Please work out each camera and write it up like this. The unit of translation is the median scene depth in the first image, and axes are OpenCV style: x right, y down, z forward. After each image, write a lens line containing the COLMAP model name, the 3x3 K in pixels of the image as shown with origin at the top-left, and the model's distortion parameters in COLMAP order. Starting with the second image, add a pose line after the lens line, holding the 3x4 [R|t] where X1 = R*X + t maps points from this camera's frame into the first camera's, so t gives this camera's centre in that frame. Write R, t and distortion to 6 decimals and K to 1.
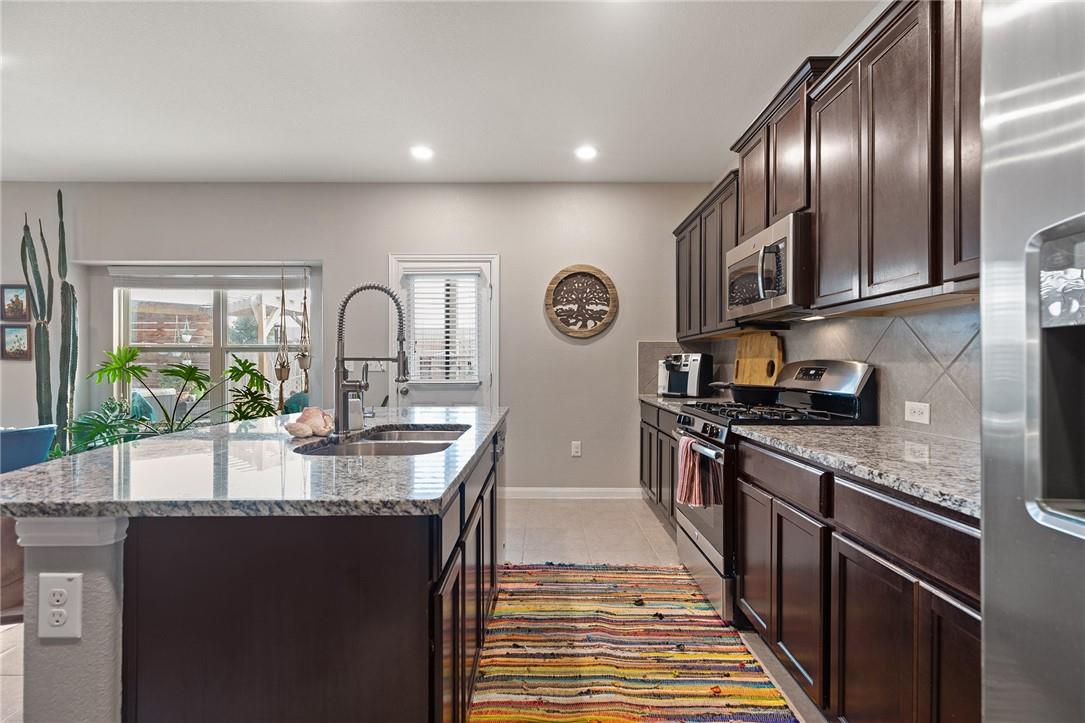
lens RADIAL K [[495.5, 0, 550.2], [0, 495.5, 371.8], [0, 0, 1]] dist [0.000456, -0.000417]
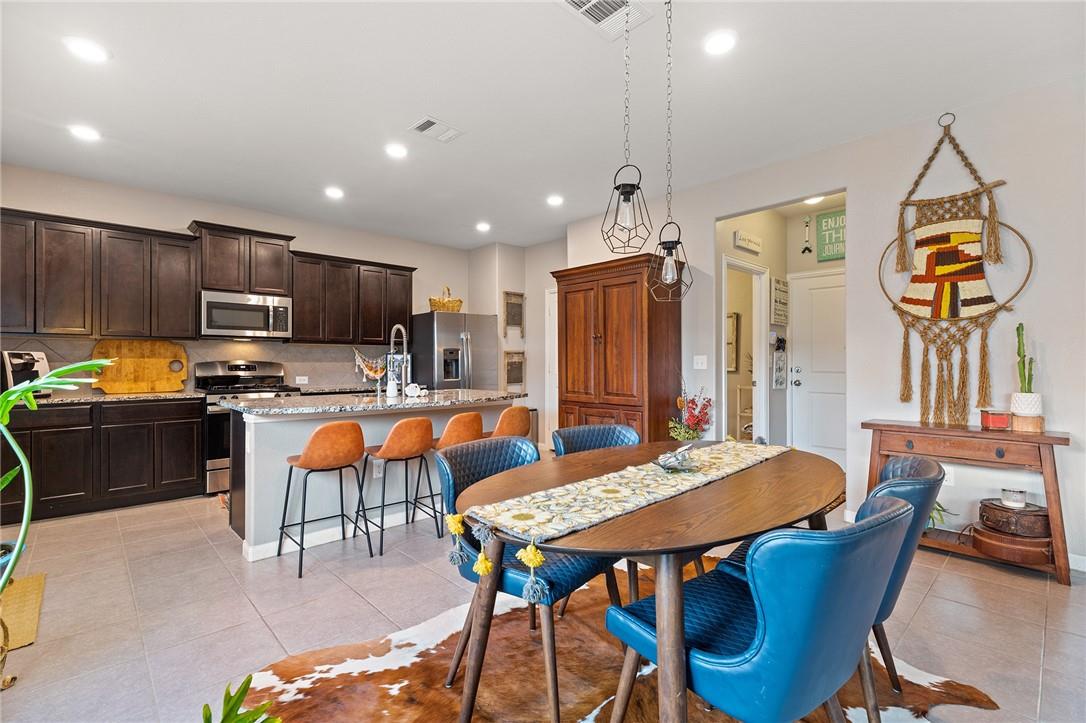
lens RADIAL K [[486.3, 0, 544.0], [0, 486.3, 360.8], [0, 0, 1]] dist [0.000792, 0.000022]
pose [[-0.685129, 0.002908, 0.728416, -1.000081], [0.009986, 0.999936, 0.005401, -0.012933], [-0.728353, 0.010974, -0.685114, 0.867672]]
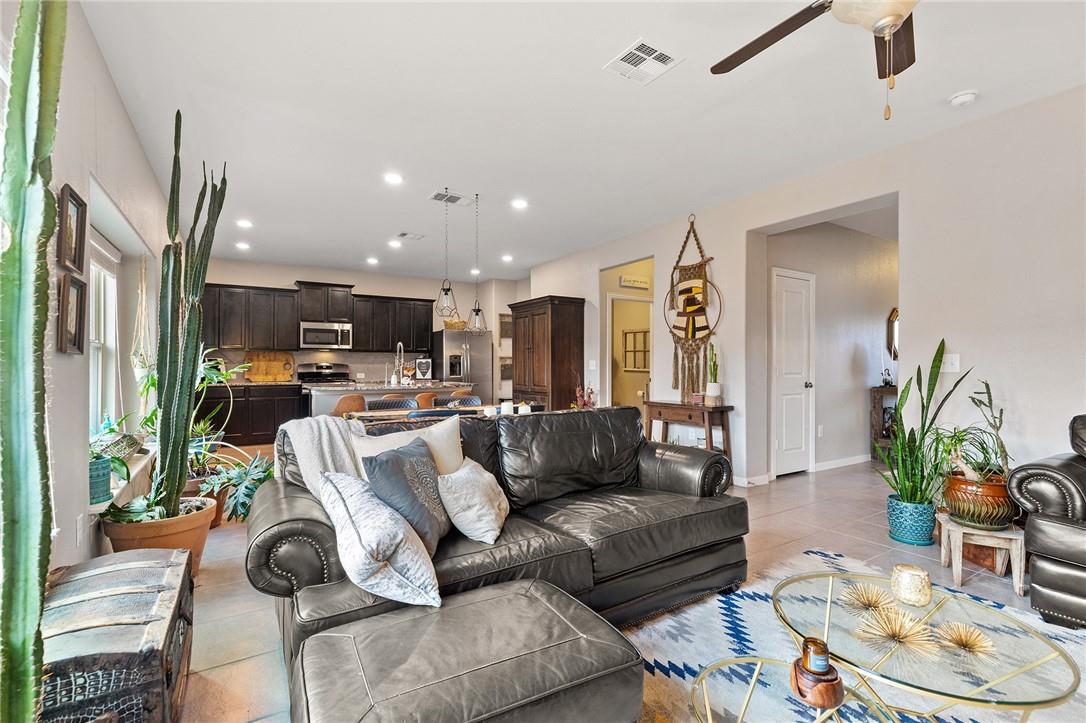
lens RADIAL K [[486.0, 0, 548.7], [0, 486.0, 361.4], [0, 0, 1]] dist [-0.001492, -0.000208]
pose [[-0.536283, 0.004314, 0.844027, -1.715678], [0.009594, 0.999953, 0.000986, -0.014019], [-0.843984, 0.008627, -0.536299, 0.873531]]
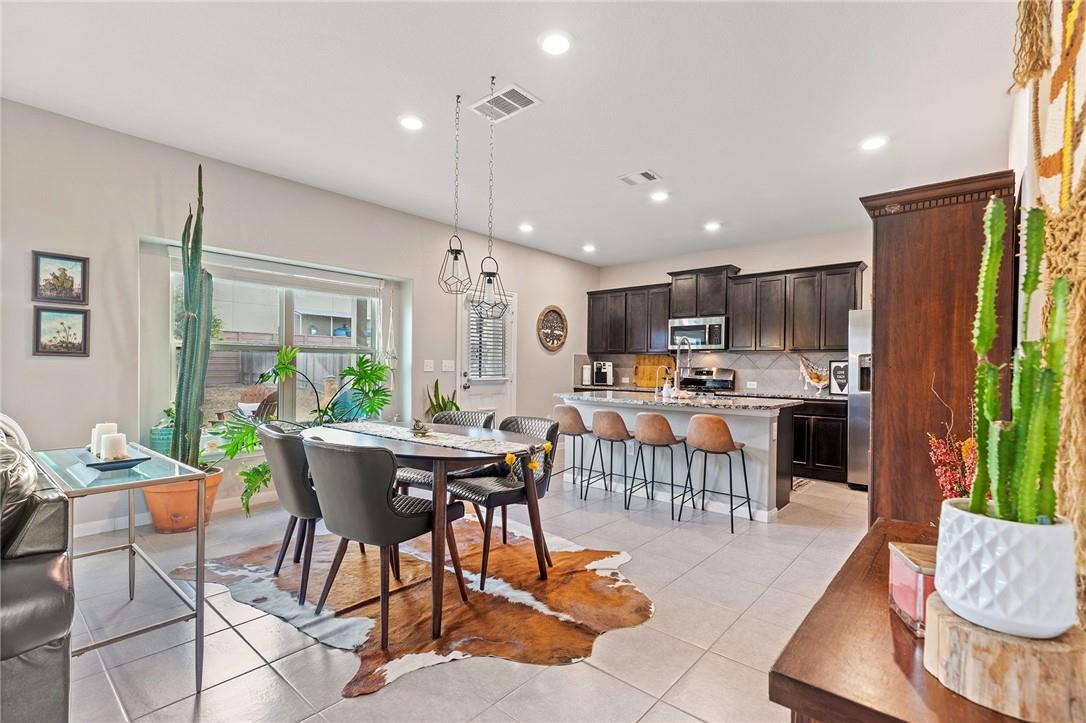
lens RADIAL K [[496.0, 0, 550.7], [0, 496.0, 371.8], [0, 0, 1]] dist [0.000456, -0.000417]
pose [[0.650412, 0.000650, 0.759582, -1.164669], [-0.001533, 0.999999, 0.000457, -0.001031], [-0.759580, -0.001462, 0.650412, -0.041488]]
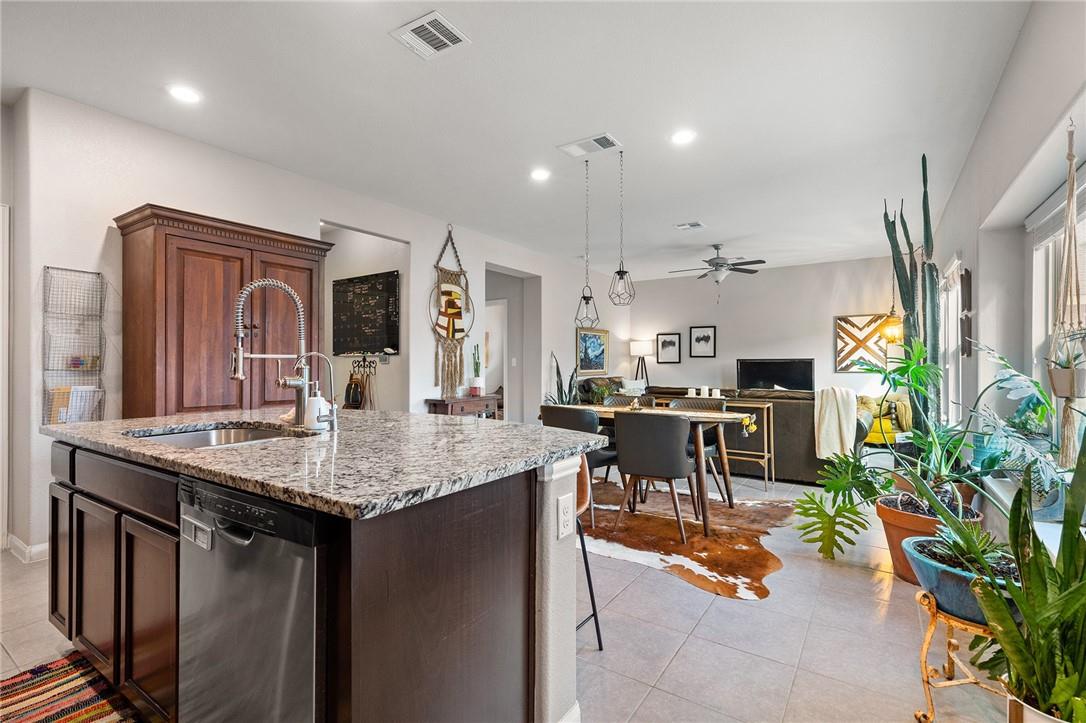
lens RADIAL K [[486.0, 0, 548.7], [0, 486.0, 361.4], [0, 0, 1]] dist [-0.001492, -0.000208]
pose [[-0.568483, -0.004415, -0.822683, 0.051338], [-0.011906, 0.999925, 0.002860, -0.010810], [0.822609, 0.011421, -0.568493, 0.890531]]
